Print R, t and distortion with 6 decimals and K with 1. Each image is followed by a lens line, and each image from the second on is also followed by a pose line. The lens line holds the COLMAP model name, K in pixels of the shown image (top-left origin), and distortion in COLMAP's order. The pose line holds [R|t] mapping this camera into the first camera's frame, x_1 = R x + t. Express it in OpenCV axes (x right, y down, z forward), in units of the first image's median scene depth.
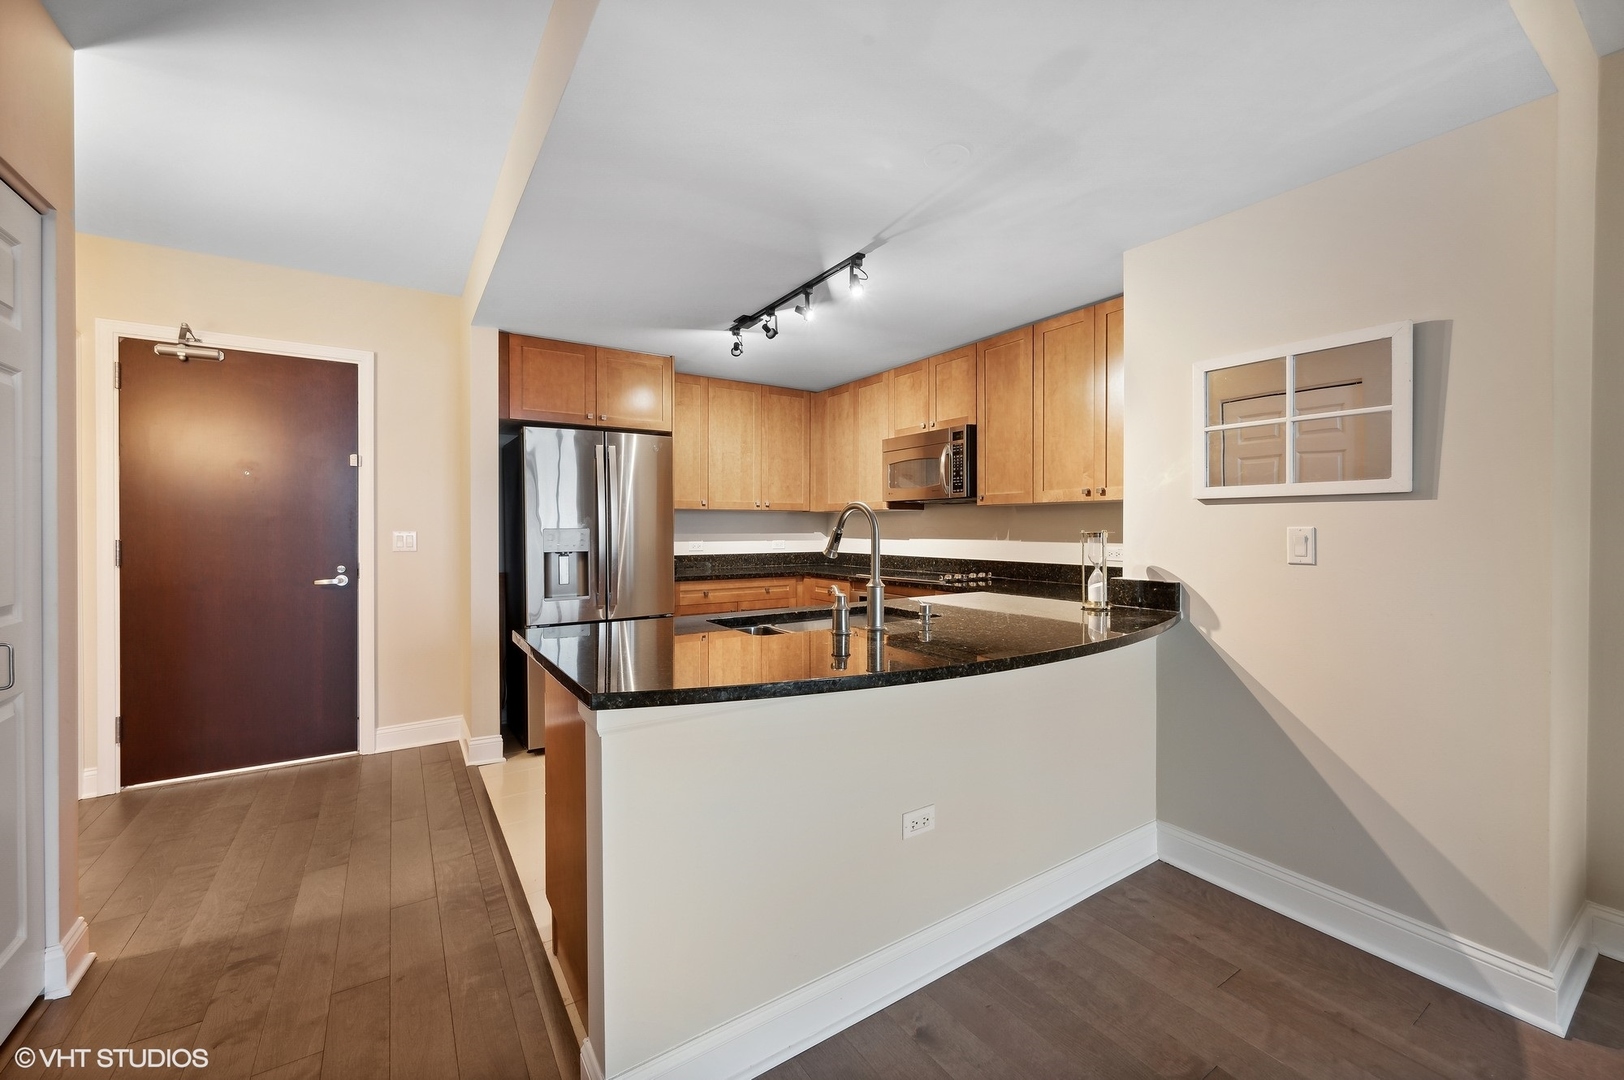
lens RADIAL K [[652.2, 0, 815.0], [0, 652.2, 528.5], [0, 0, 1]] dist [-0.000351, 0.000427]
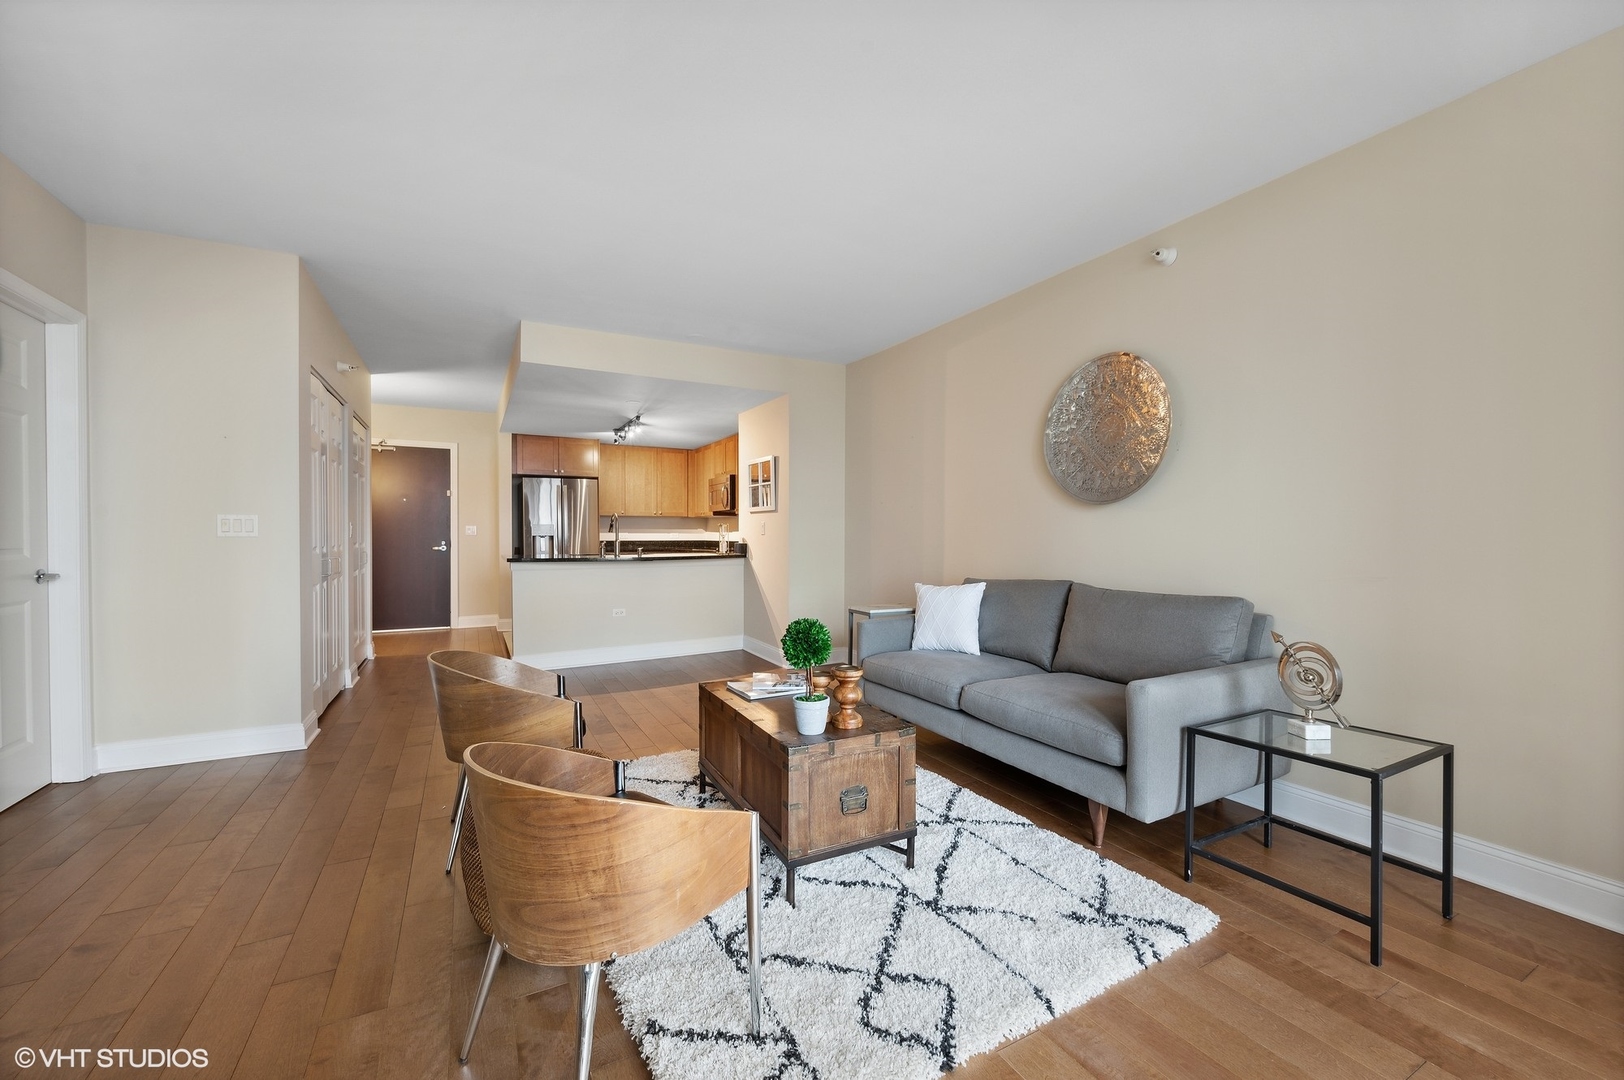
lens RADIAL K [[652.2, 0, 815.5], [0, 652.2, 541.0], [0, 0, 1]] dist [-0.000351, 0.000427]
pose [[0.996018, 0.004506, -0.089042, 0.702427], [-0.003650, 0.999946, 0.009772, 0.029698], [0.089081, -0.009408, 0.995980, -1.051983]]
